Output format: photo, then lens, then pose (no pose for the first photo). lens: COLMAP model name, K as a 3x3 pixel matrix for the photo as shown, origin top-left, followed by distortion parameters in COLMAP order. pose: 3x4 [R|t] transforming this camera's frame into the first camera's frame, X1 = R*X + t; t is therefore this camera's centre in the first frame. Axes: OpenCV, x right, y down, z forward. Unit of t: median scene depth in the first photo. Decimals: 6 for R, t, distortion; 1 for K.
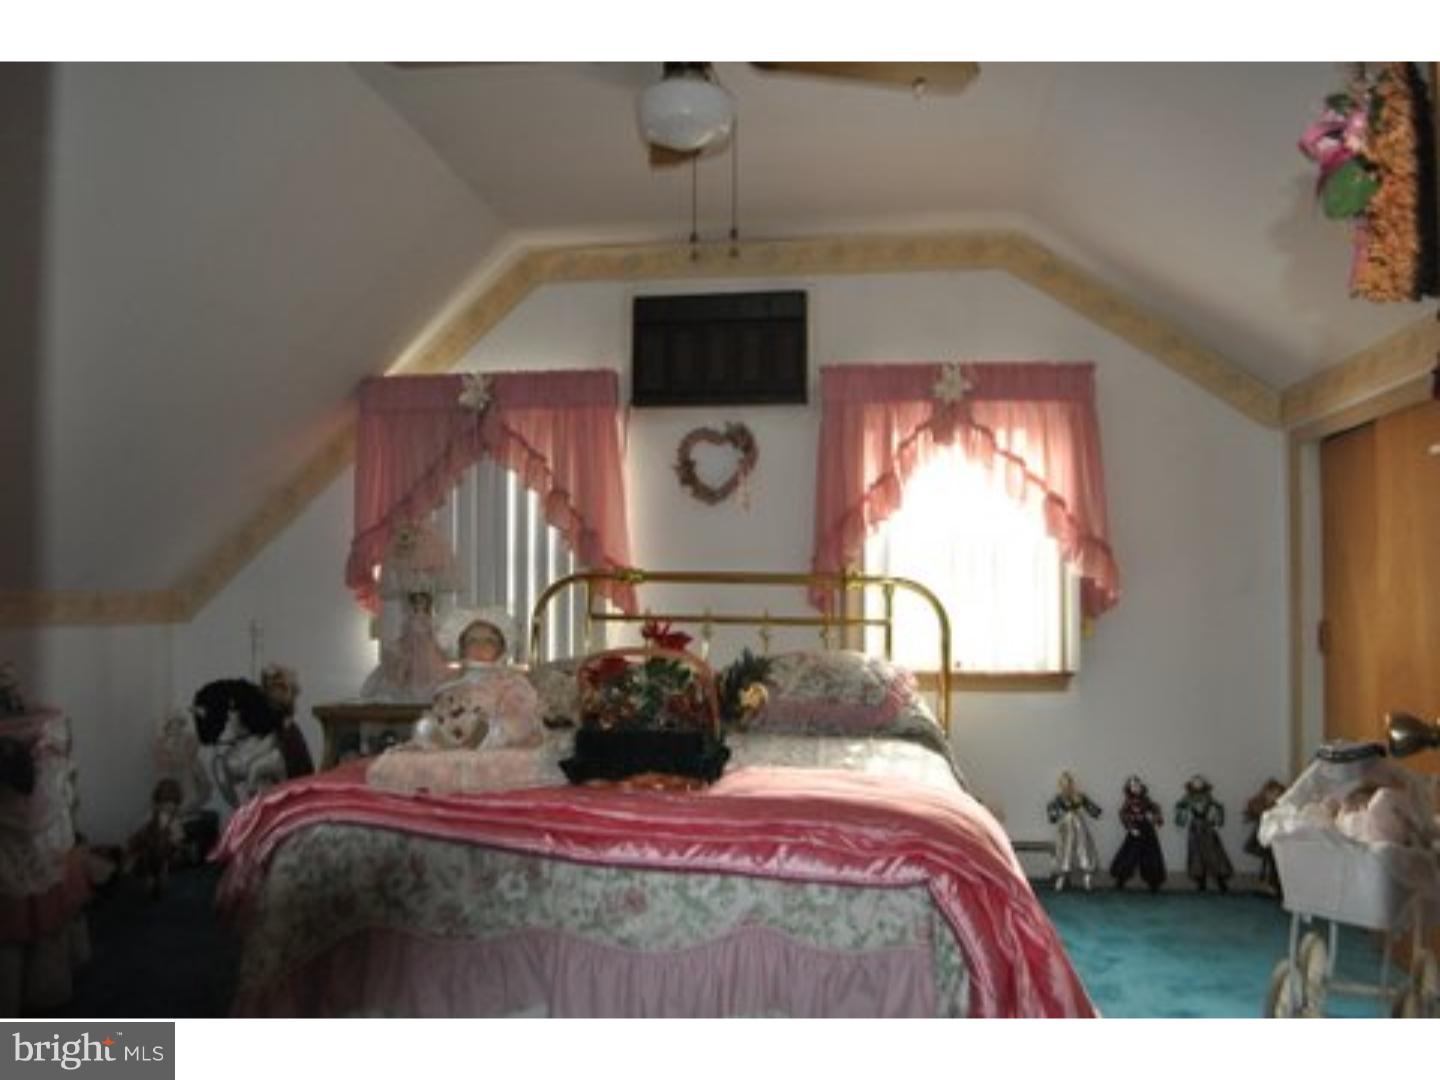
lens RADIAL K [[1147.0, 0, 719.8], [0, 1147.0, 566.1], [0, 0, 1]] dist [-0.077243, -0.000590]
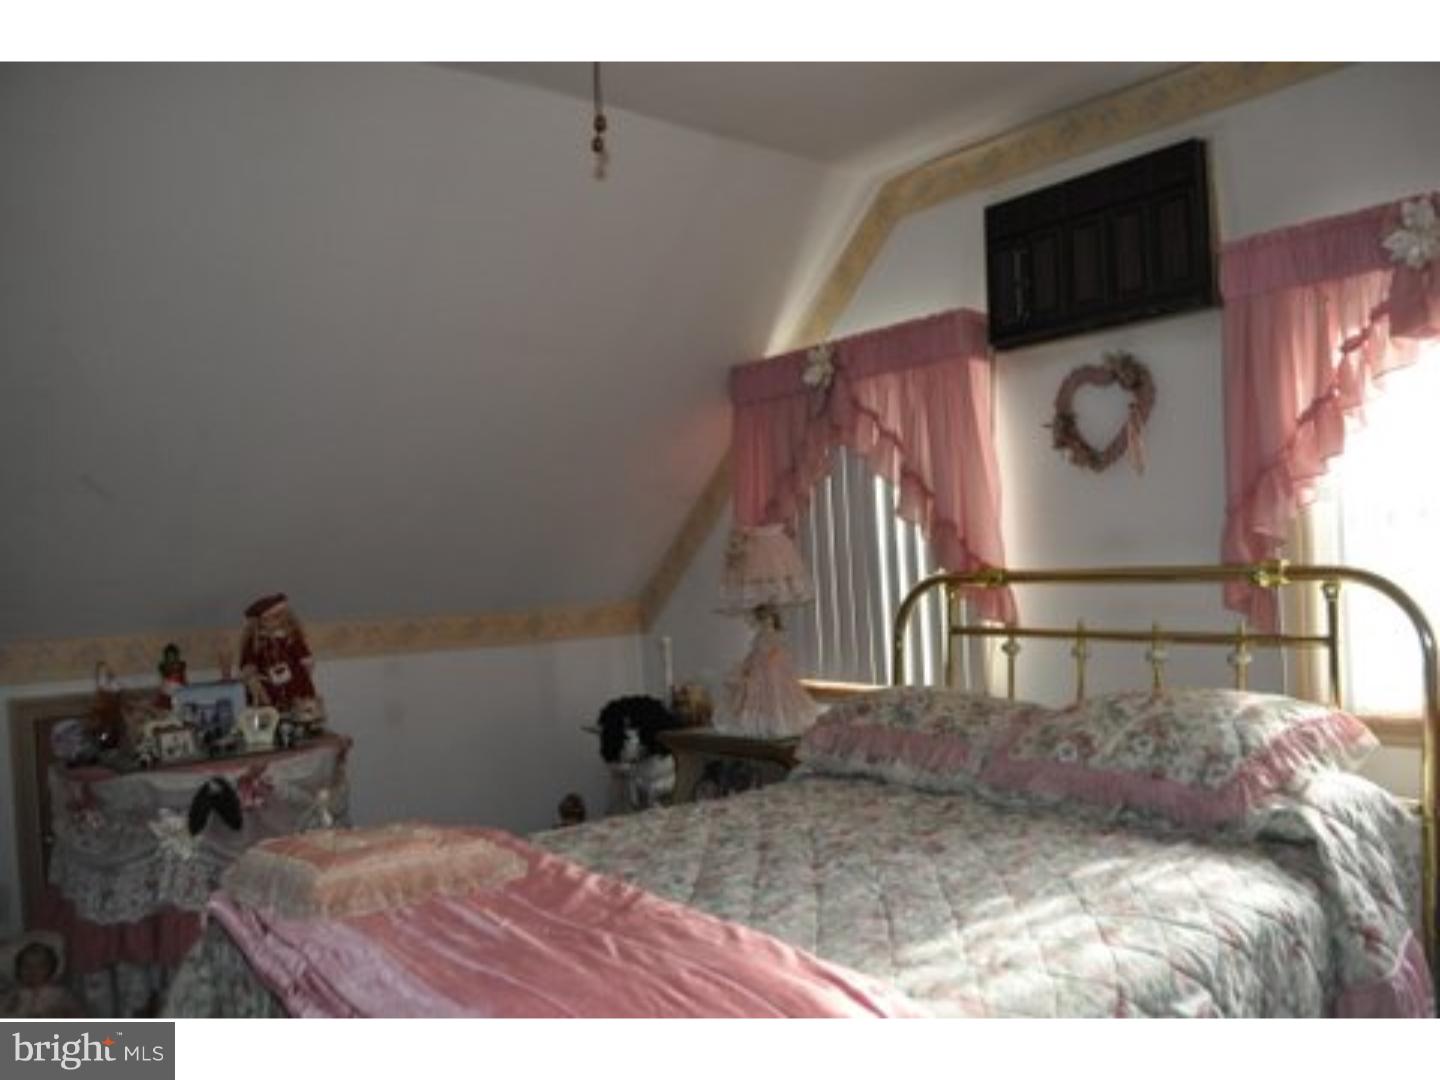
lens RADIAL K [[1147.0, 0, 719.8], [0, 1147.0, 566.1], [0, 0, 1]] dist [-0.077243, -0.000590]
pose [[0.722205, -0.040519, -0.690492, 0.311562], [0.065689, 0.997788, 0.010154, -0.018072], [0.688553, -0.052691, 0.723269, 0.327226]]
